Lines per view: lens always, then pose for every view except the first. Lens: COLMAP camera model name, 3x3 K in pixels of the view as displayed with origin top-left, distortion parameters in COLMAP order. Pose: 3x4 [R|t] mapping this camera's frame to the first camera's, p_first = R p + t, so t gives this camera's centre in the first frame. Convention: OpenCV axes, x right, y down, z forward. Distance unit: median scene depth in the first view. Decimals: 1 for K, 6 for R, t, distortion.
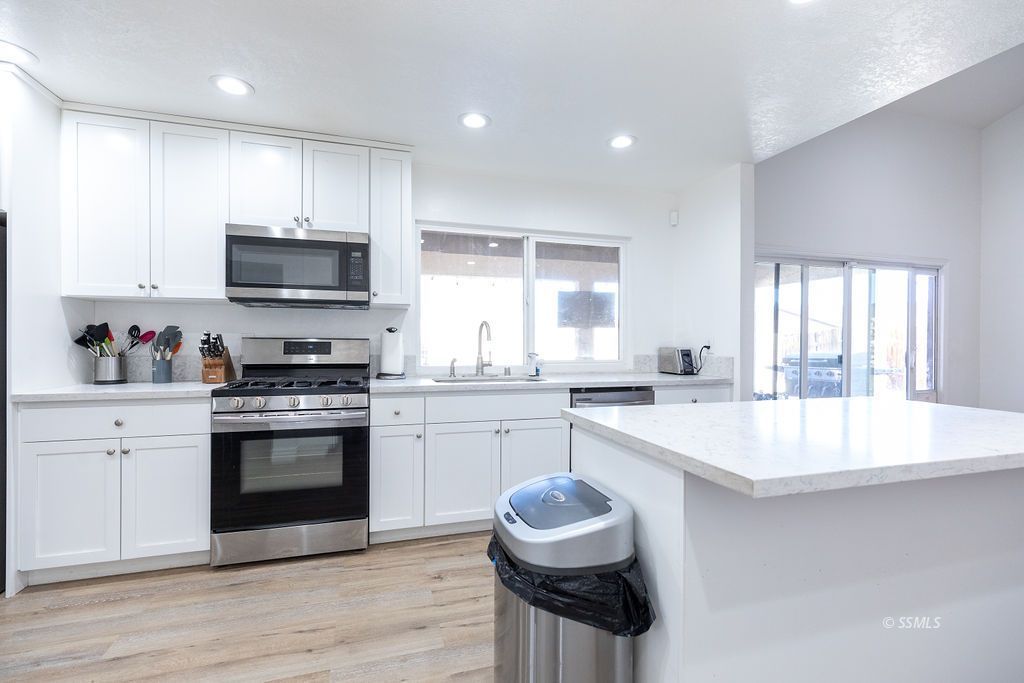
lens RADIAL K [[460.0, 0, 510.8], [0, 460.0, 342.2], [0, 0, 1]] dist [0.002367, -0.000103]
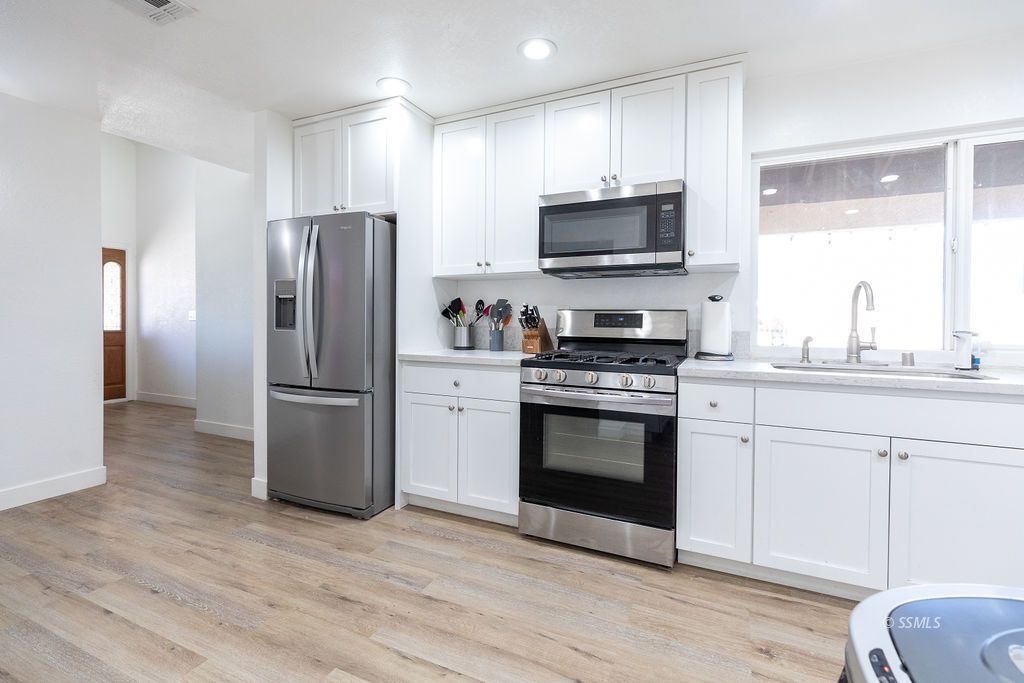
lens RADIAL K [[460.0, 0, 514.8], [0, 460.0, 325.3], [0, 0, 1]] dist [0.002367, -0.000103]
pose [[0.745717, 0.008963, -0.666202, 0.014399], [-0.004961, 0.999956, 0.007901, 0.018054], [0.666244, -0.002587, 0.745729, 0.211081]]
